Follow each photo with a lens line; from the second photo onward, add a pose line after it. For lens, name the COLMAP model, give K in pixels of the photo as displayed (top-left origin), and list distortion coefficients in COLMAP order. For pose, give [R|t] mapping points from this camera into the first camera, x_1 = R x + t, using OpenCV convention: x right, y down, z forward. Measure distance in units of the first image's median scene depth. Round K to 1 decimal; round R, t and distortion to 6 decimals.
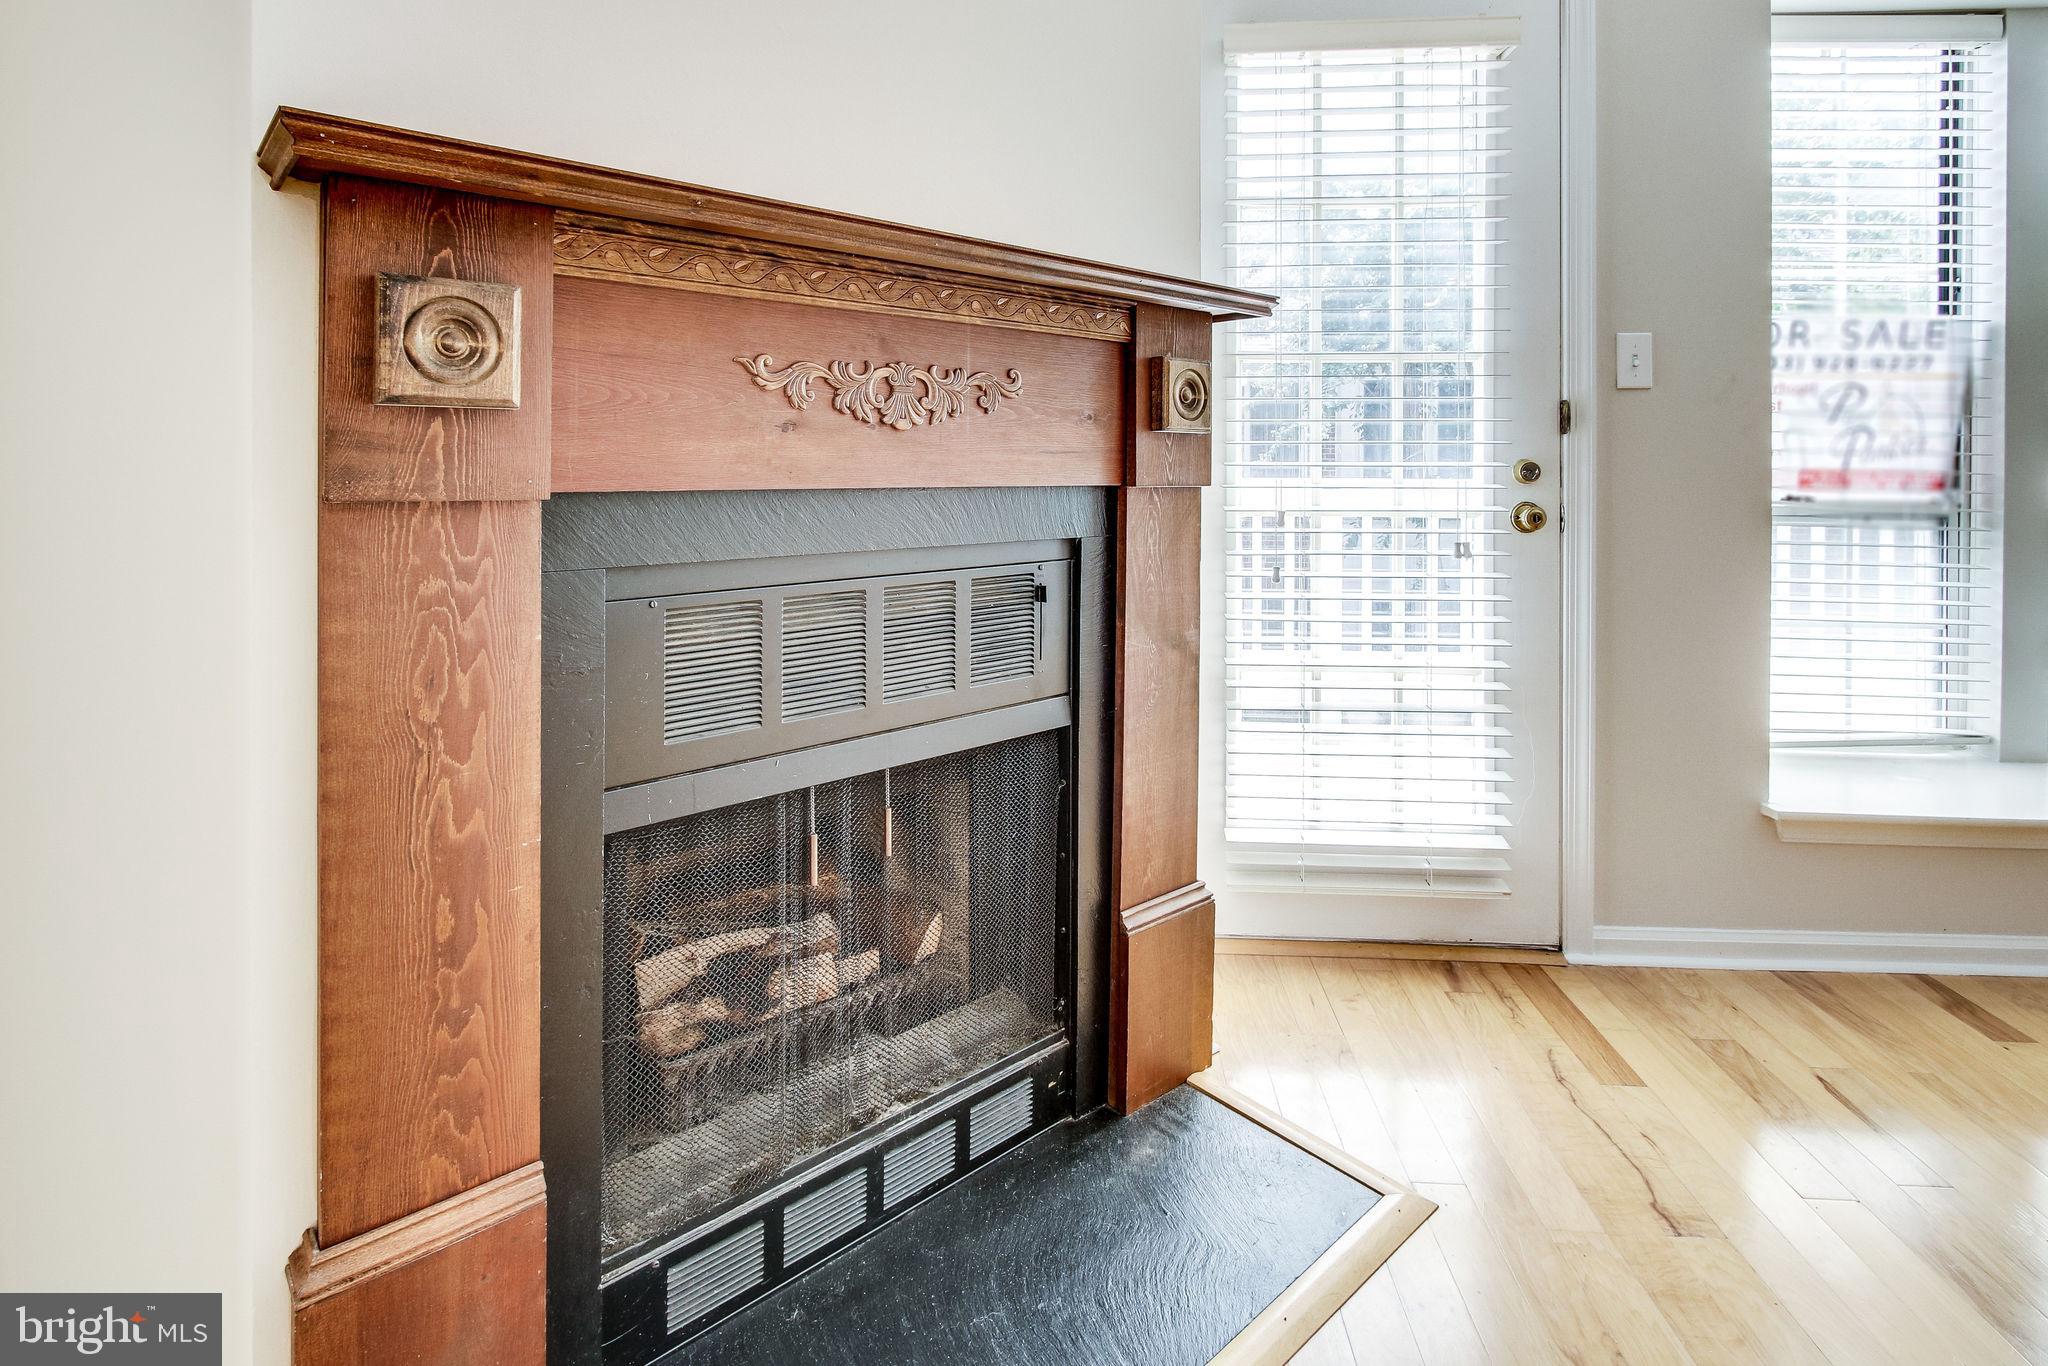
lens RADIAL K [[935.0, 0, 1026.2], [0, 935.0, 469.2], [0, 0, 1]] dist [-0.012434, 0.001861]
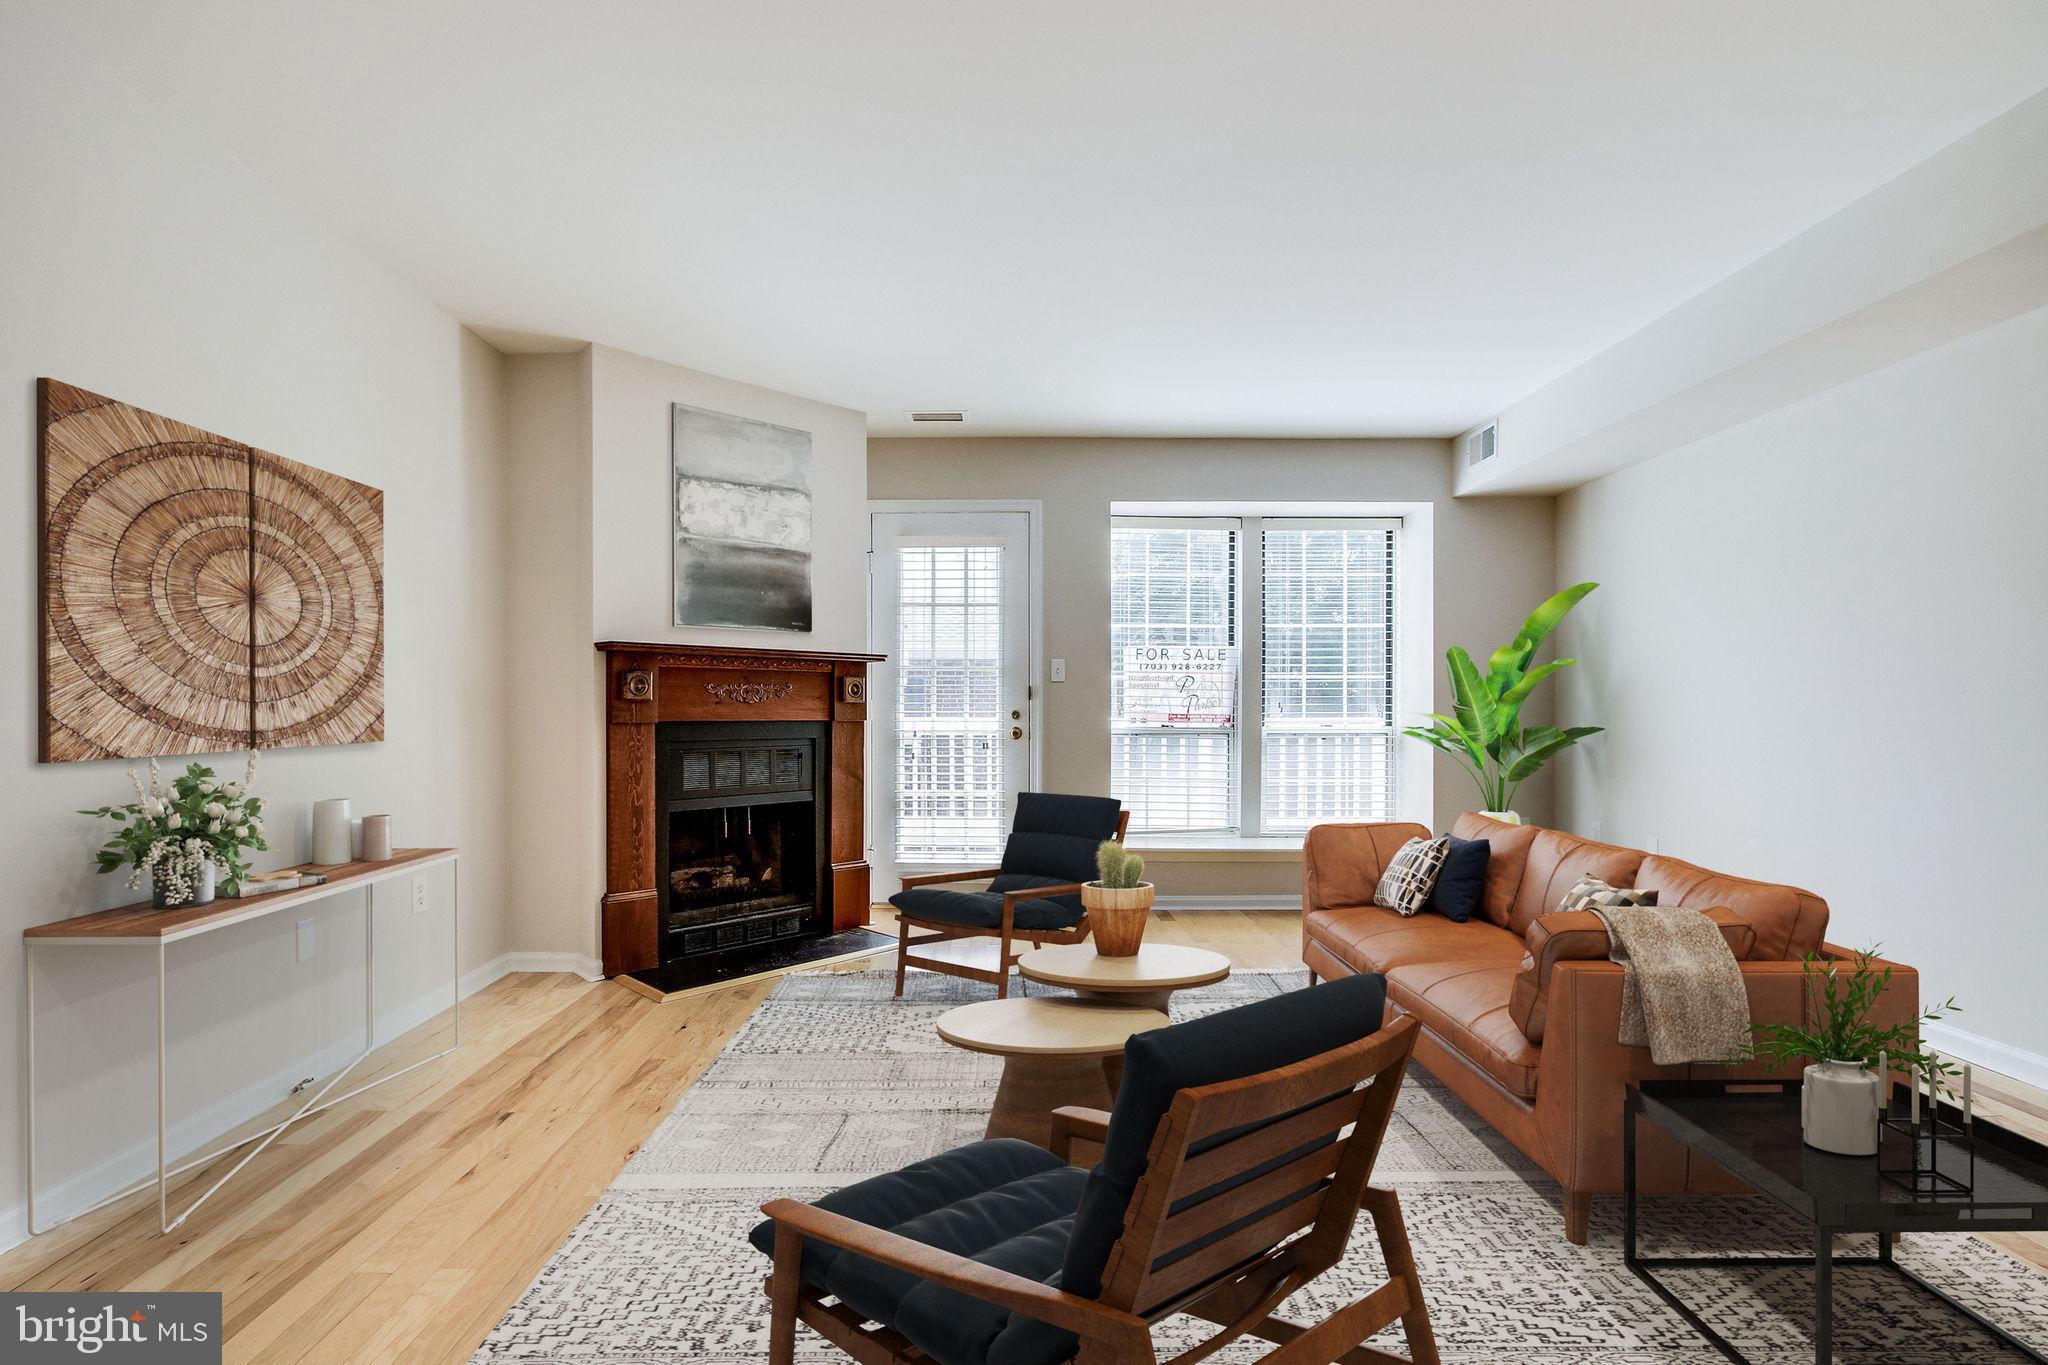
lens RADIAL K [[935.0, 0, 1035.4], [0, 935.0, 722.5], [0, 0, 1]] dist [-0.012434, 0.001861]
pose [[0.995432, -0.005669, 0.095308, 0.456491], [0.004896, 0.999953, 0.008350, 0.002700], [-0.095351, -0.007845, 0.995413, -1.978499]]
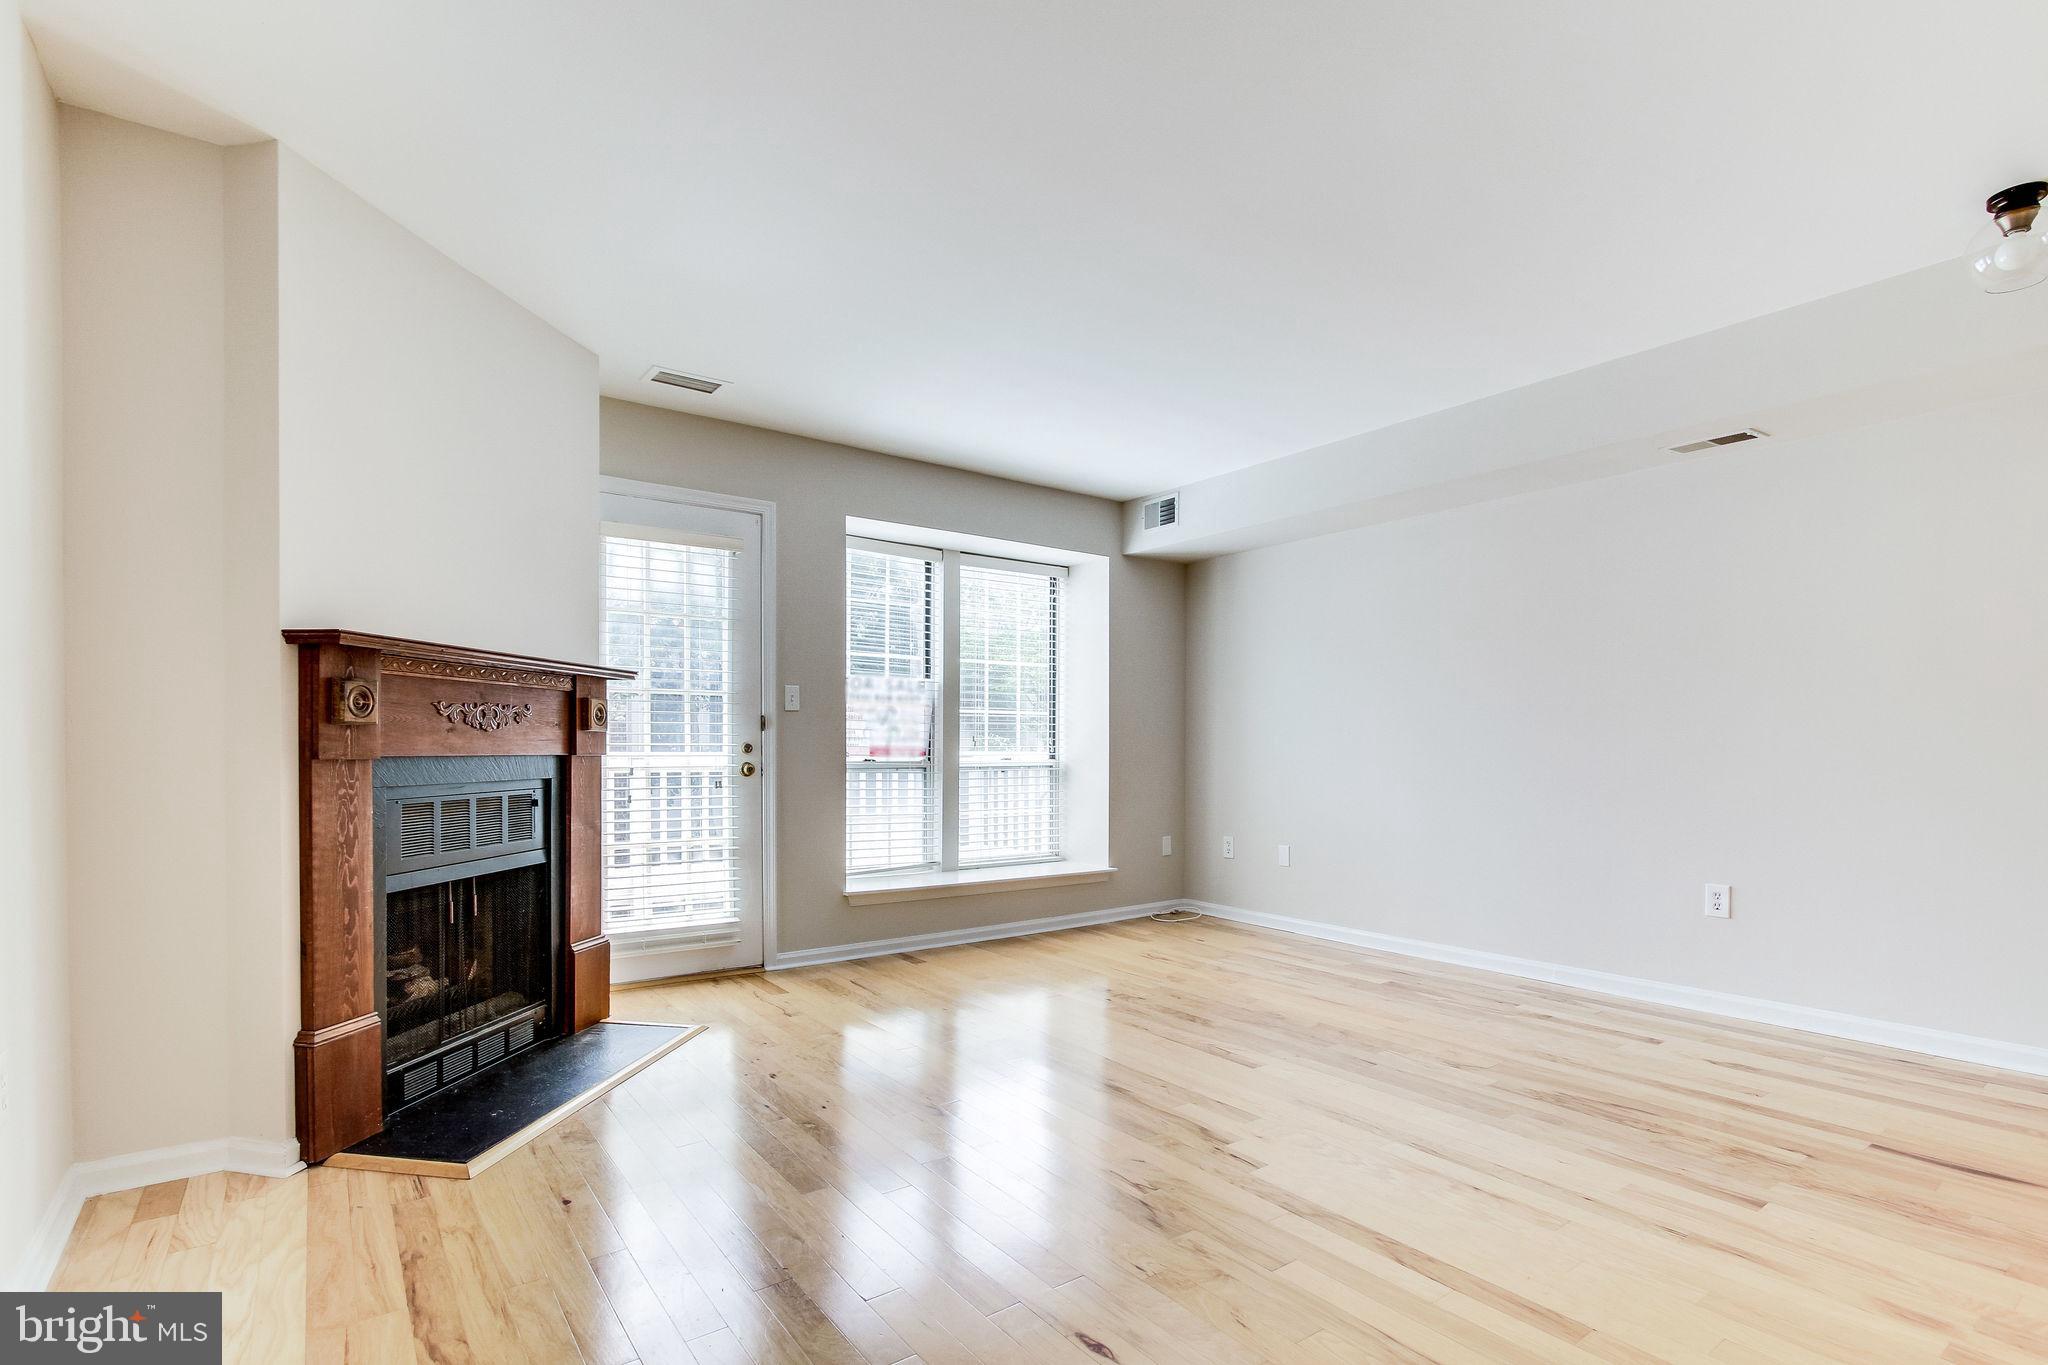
lens RADIAL K [[935.0, 0, 1004.0], [0, 935.0, 759.5], [0, 0, 1]] dist [-0.012434, 0.001861]
pose [[0.757980, -0.011395, 0.652179, -0.552005], [0.003123, 0.999899, 0.013840, 0.001233], [-0.652271, -0.008453, 0.757939, -1.343106]]
